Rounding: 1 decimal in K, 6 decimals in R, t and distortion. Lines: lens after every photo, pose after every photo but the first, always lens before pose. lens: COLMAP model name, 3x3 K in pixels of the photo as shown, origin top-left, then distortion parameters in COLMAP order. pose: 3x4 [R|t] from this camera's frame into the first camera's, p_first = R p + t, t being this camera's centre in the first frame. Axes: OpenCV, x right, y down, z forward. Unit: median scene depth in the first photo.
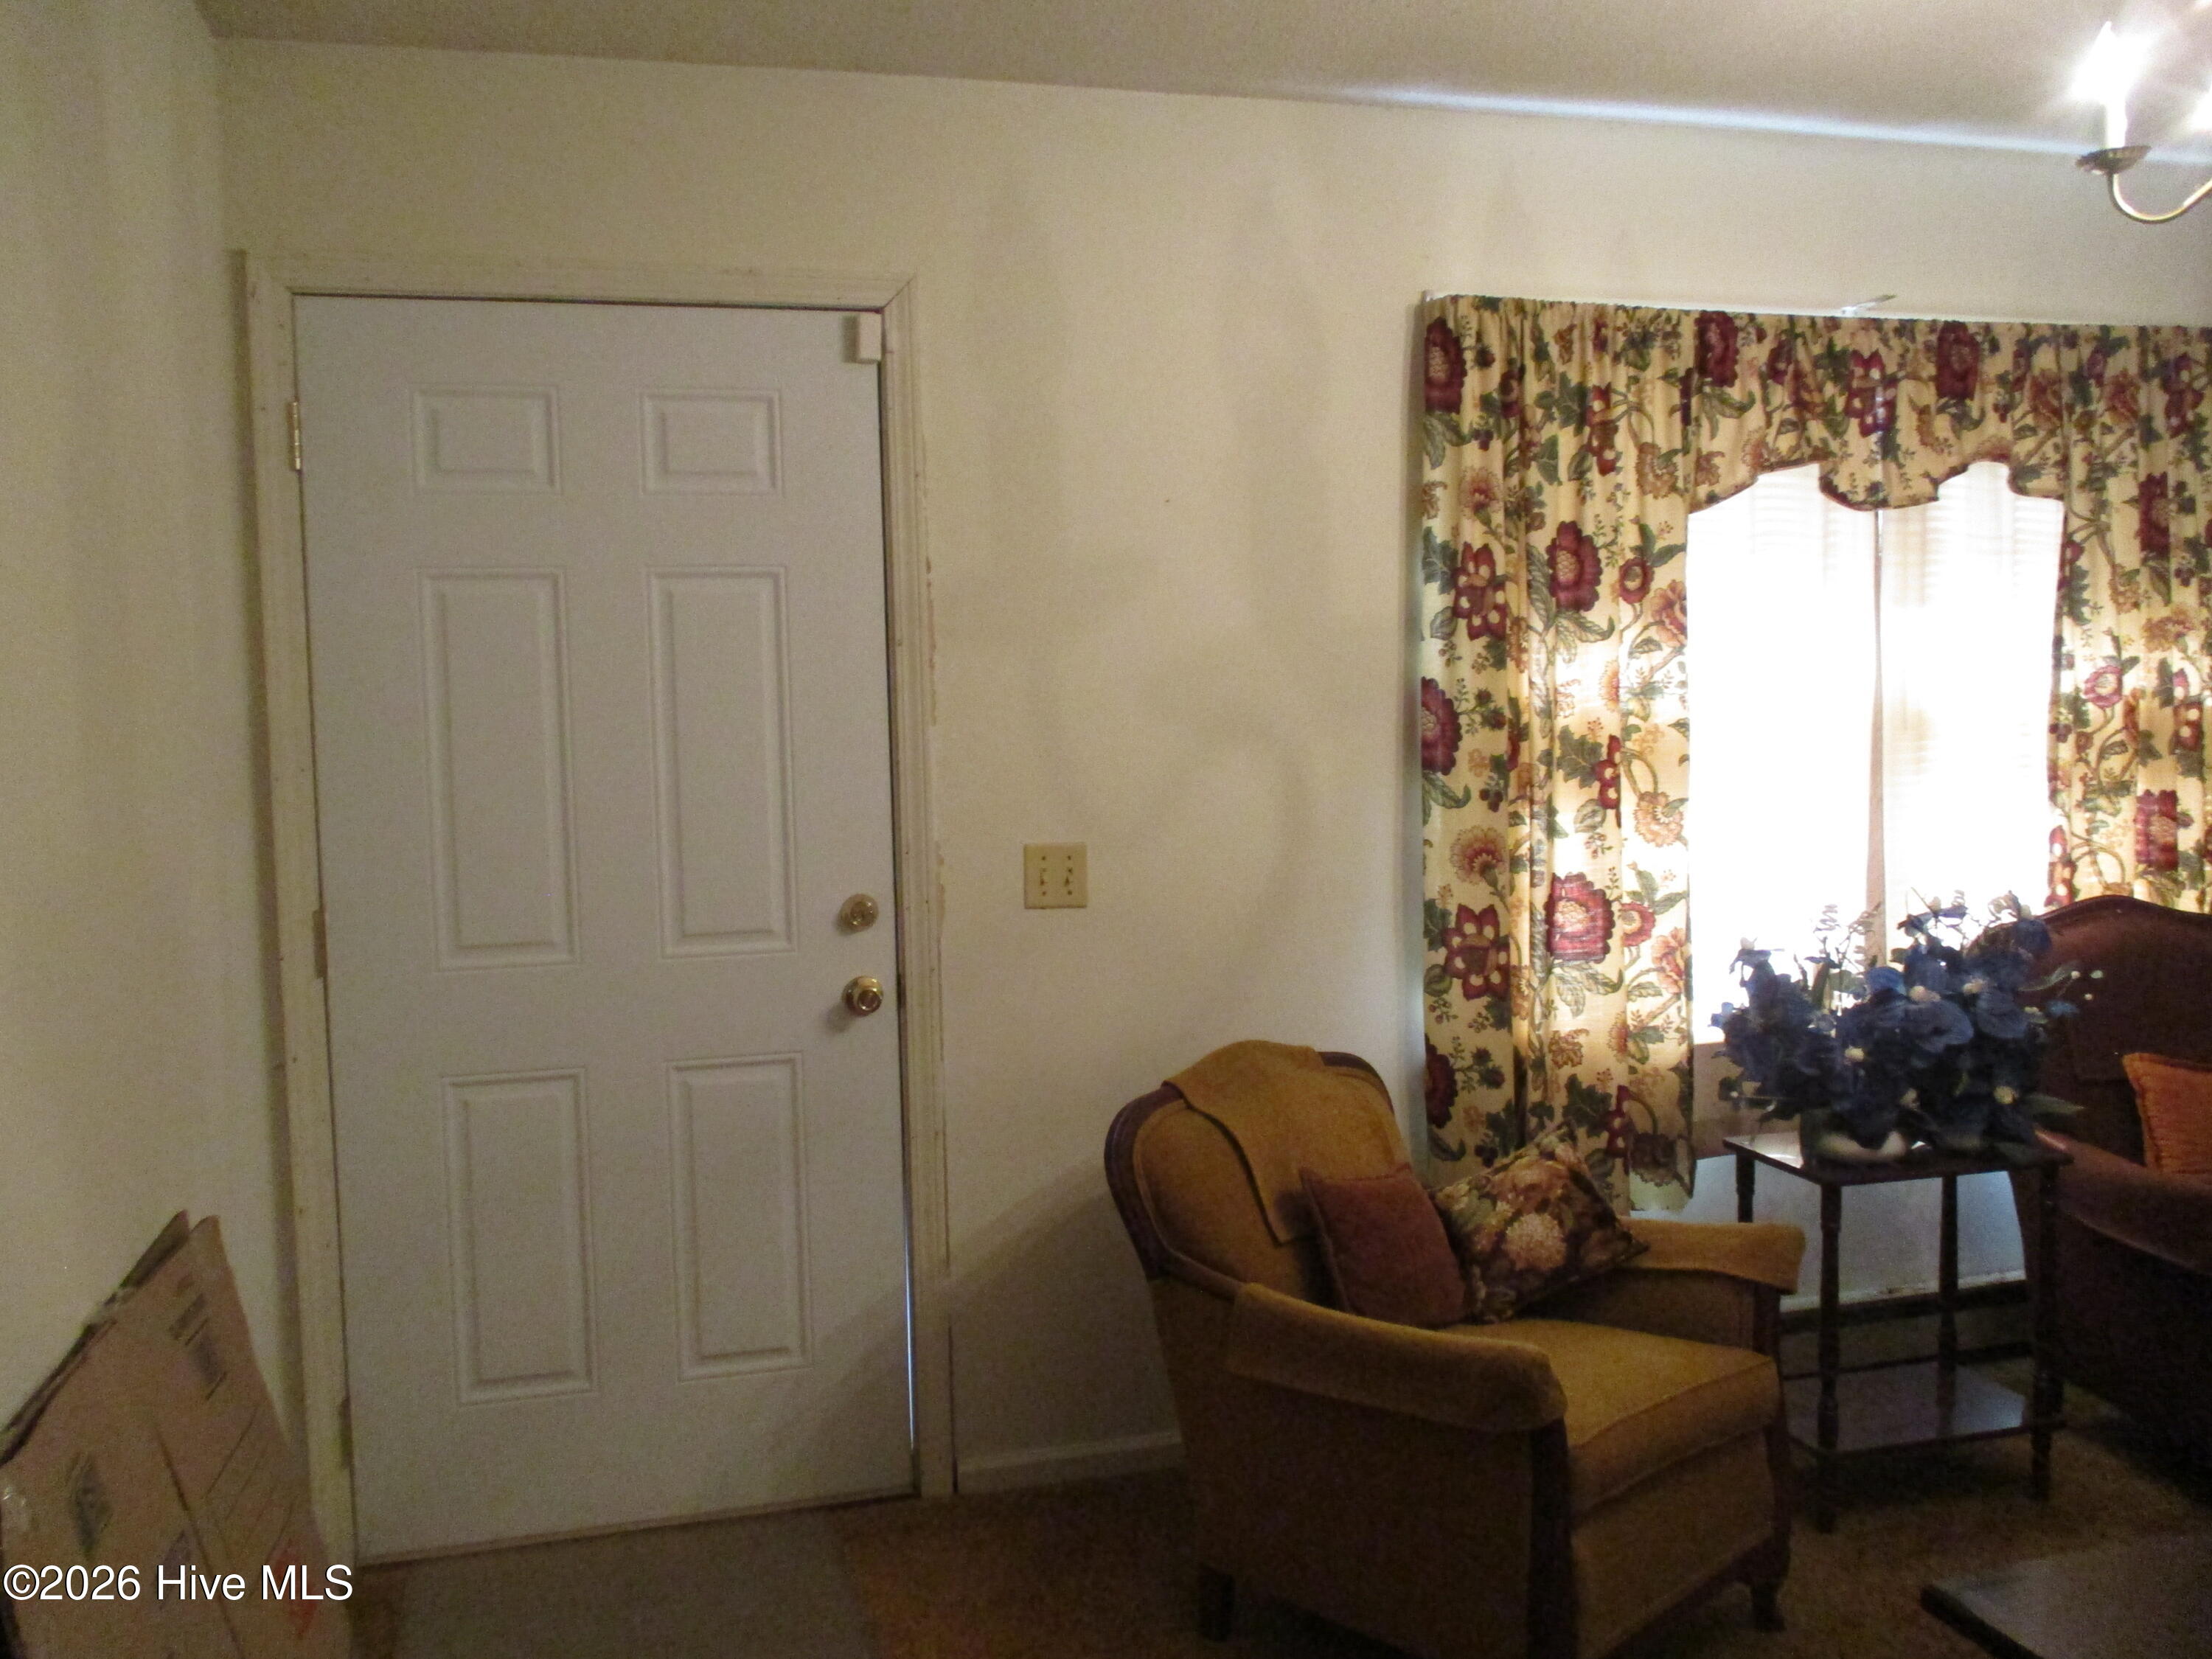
lens RADIAL K [[1852.4, 0, 1110.8], [0, 1852.4, 829.8], [0, 0, 1]] dist [-0.028741, 0.017740]
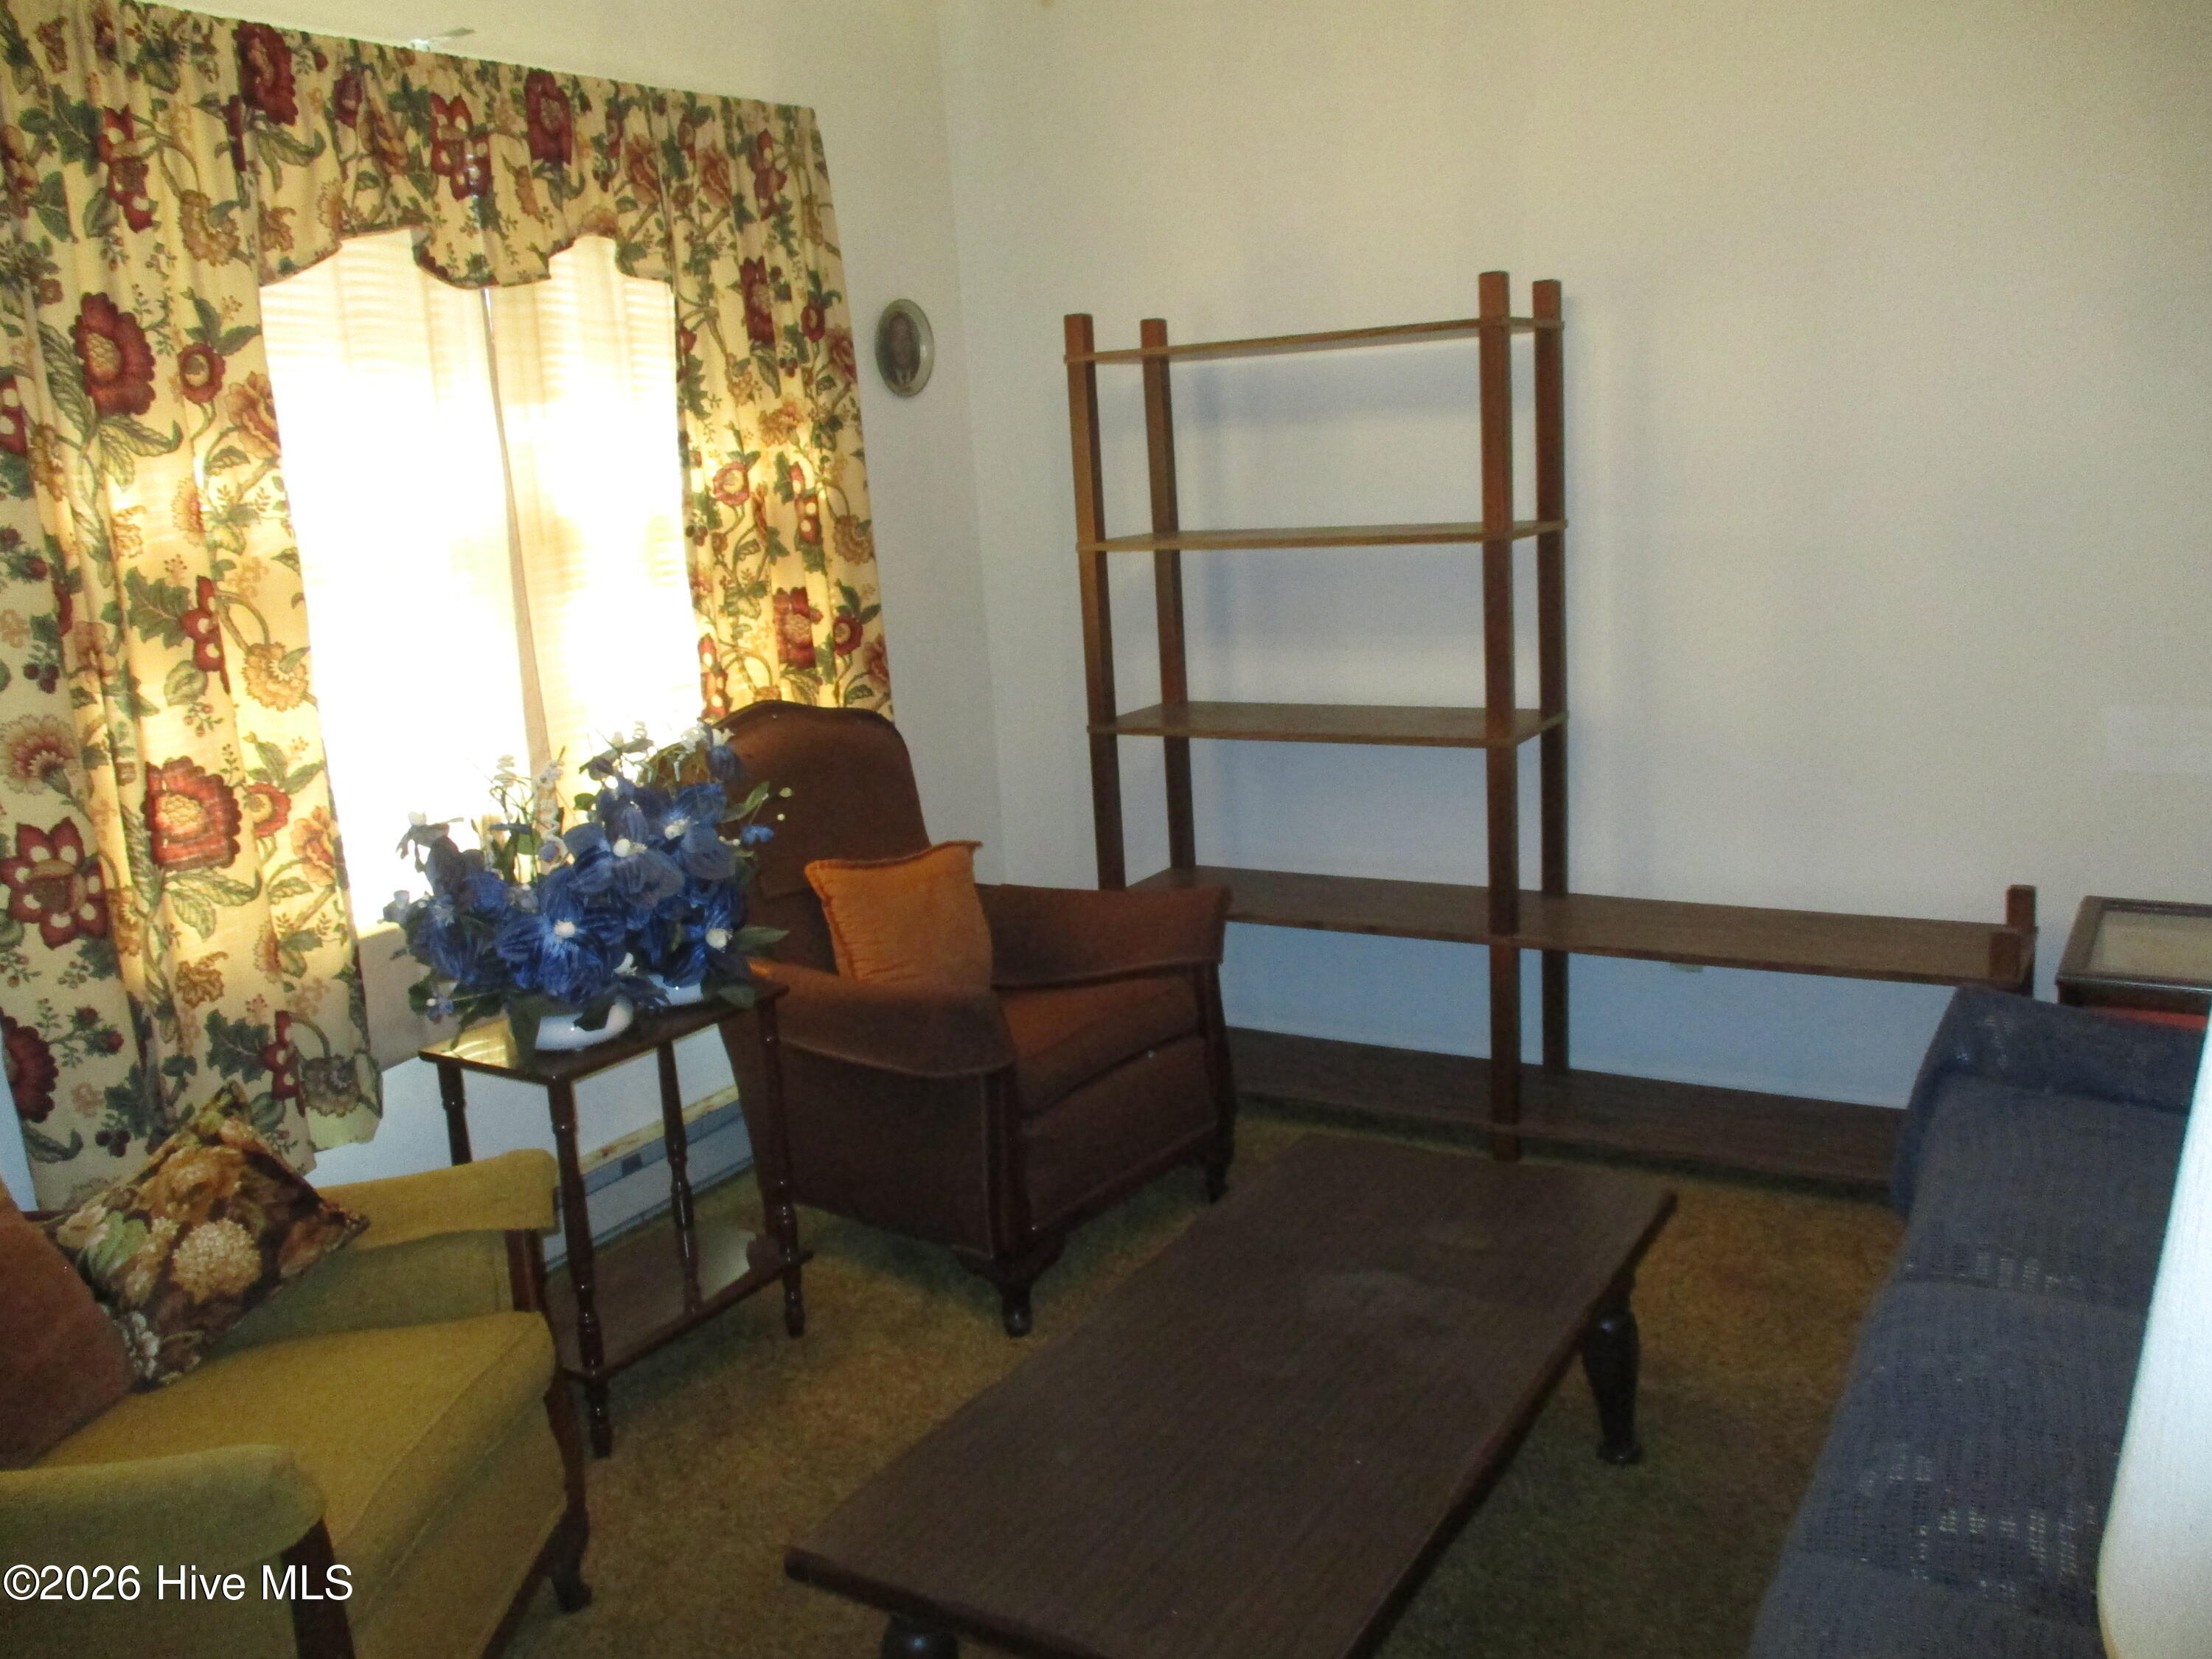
lens RADIAL K [[1852.4, 0, 1110.8], [0, 1852.4, 812.5], [0, 0, 1]] dist [-0.028741, 0.017740]
pose [[0.729515, -0.157862, 0.665498, 0.019905], [0.092307, 0.986822, 0.132897, -0.020419], [-0.677707, -0.035520, 0.734474, 0.167943]]
